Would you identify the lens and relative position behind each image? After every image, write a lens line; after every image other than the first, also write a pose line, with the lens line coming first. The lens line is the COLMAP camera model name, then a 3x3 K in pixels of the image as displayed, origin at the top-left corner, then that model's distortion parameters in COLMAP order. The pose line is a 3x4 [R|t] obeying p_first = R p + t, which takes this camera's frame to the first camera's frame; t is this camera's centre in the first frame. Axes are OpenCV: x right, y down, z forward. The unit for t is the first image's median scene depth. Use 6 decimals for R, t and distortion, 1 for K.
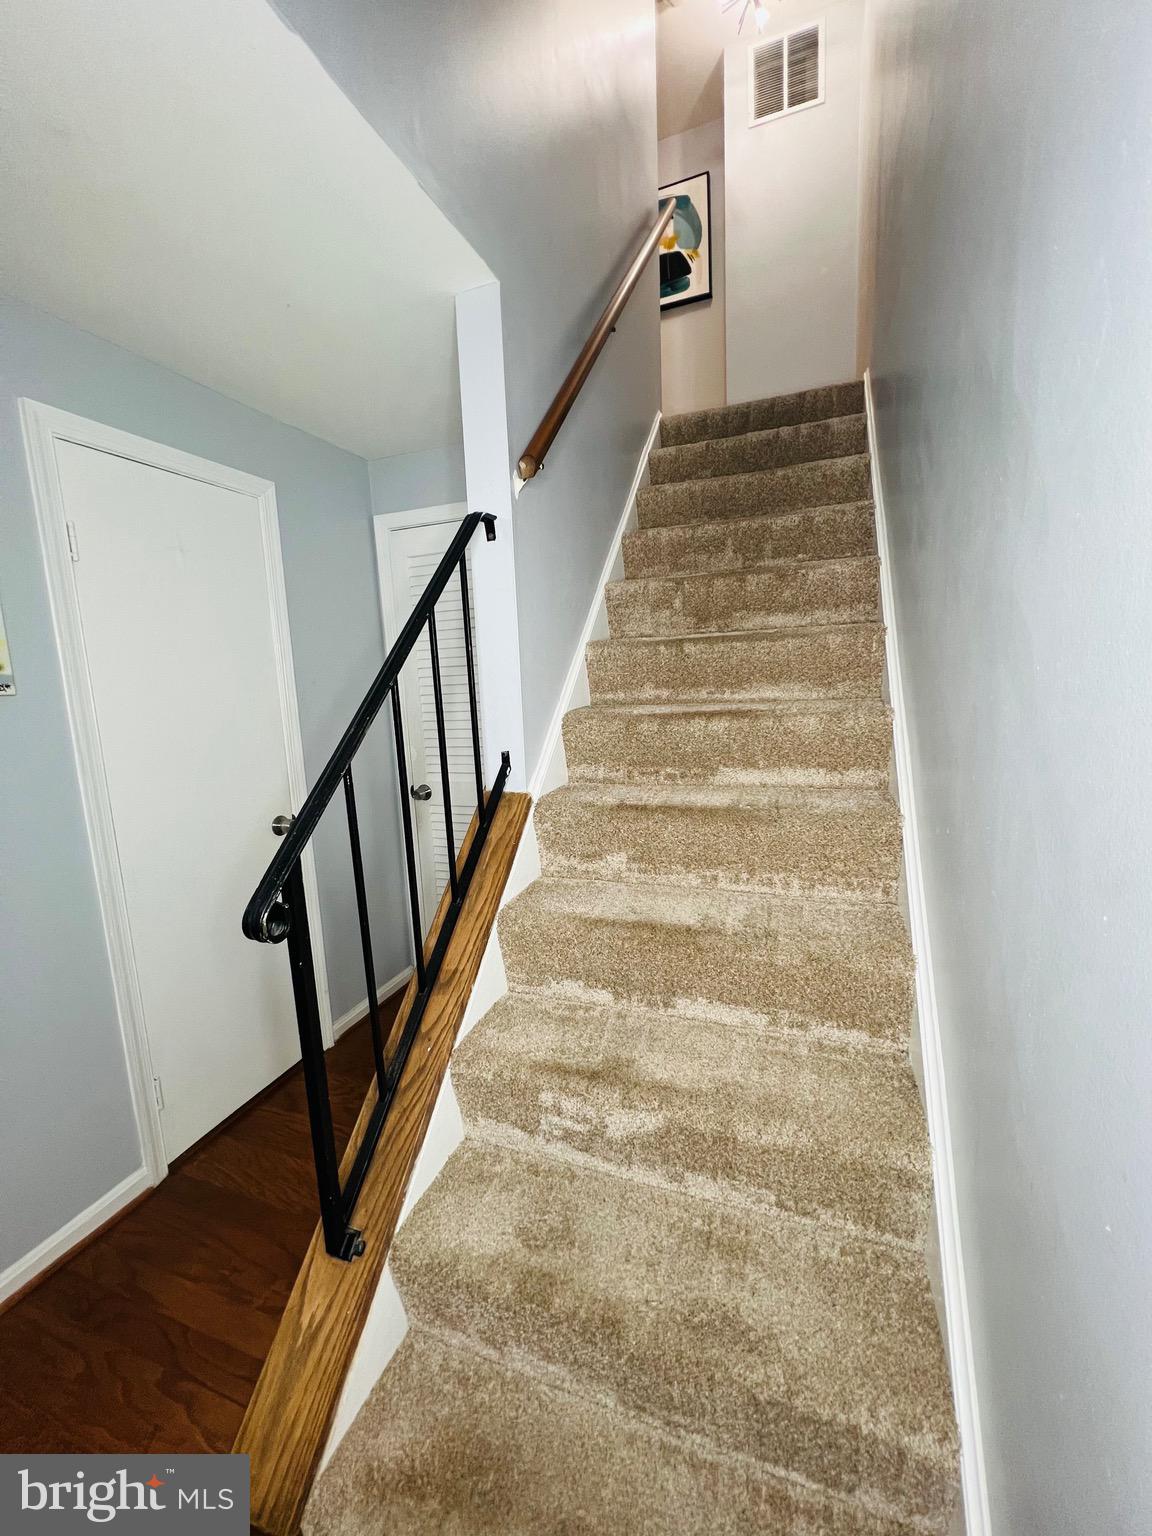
lens RADIAL K [[614.2, 0, 576.0], [0, 614.2, 768.0], [0, 0, 1]] dist [0.000465, -0.000171]
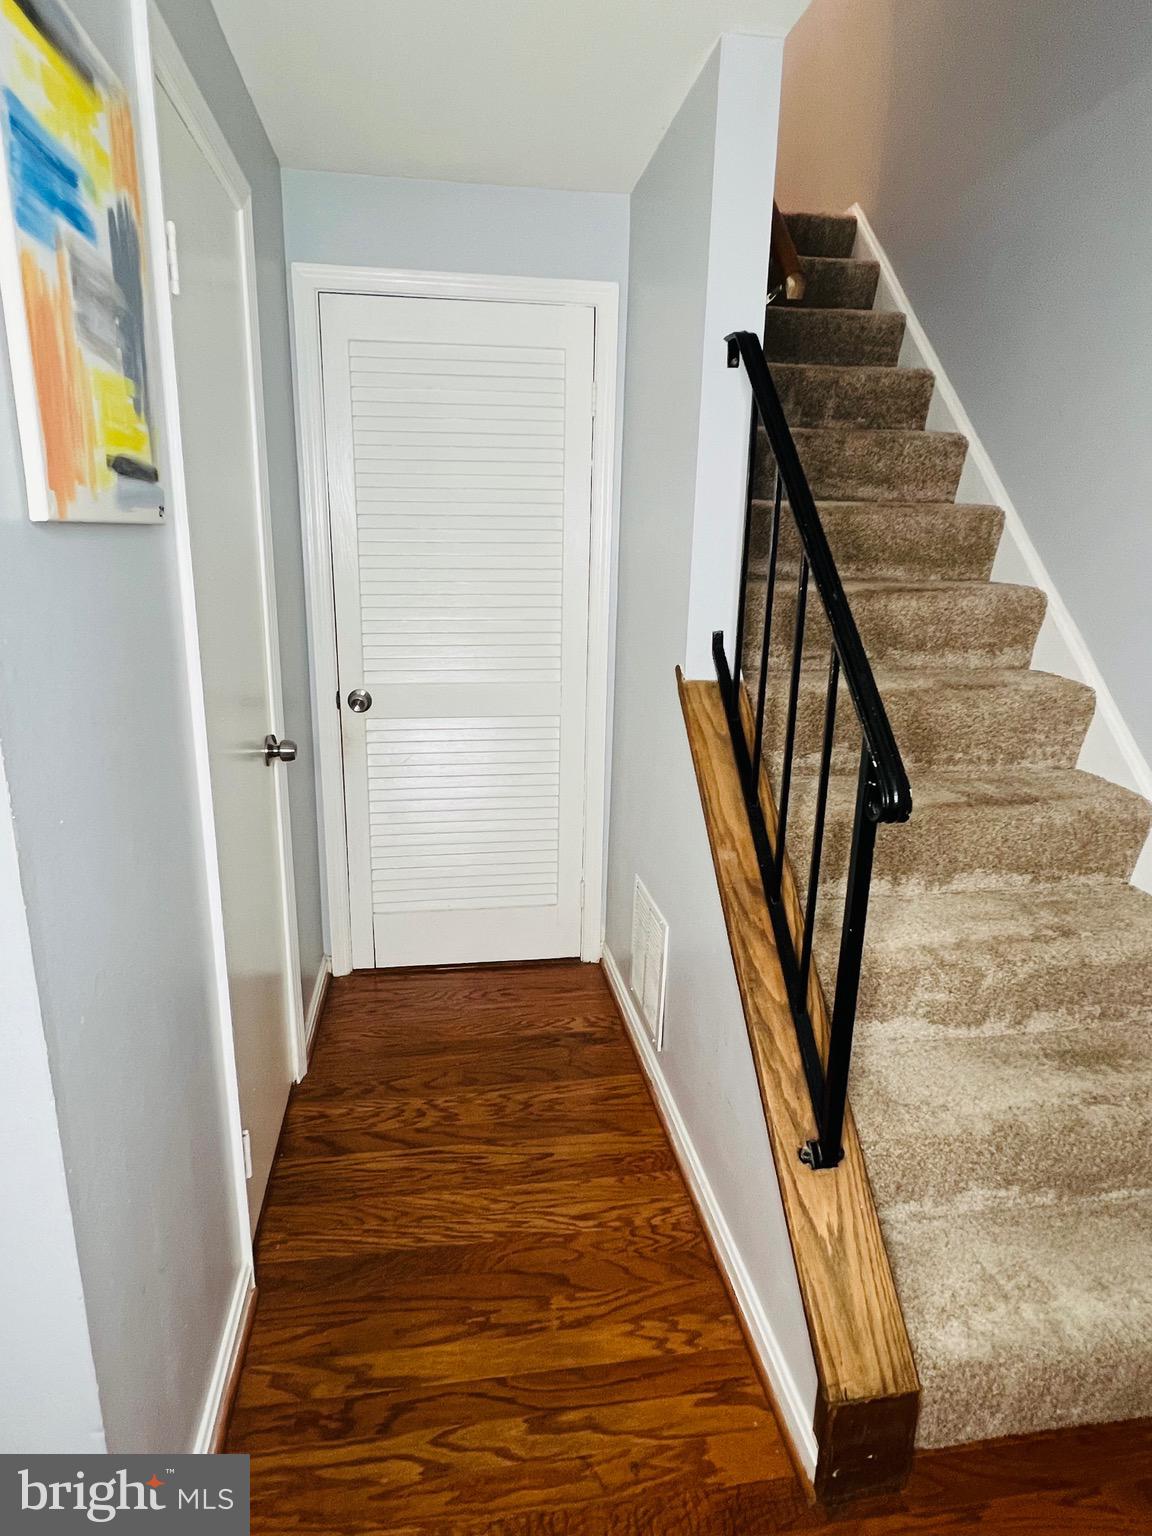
lens RADIAL K [[872.7, 0, 576.0], [0, 872.7, 768.0], [0, 0, 1]] dist [0.001947, 0.000438]
pose [[0.872543, -0.069724, 0.483536, -1.122427], [0.020075, 0.994044, 0.107113, 0.034084], [-0.488125, -0.083753, 0.868746, 0.066131]]
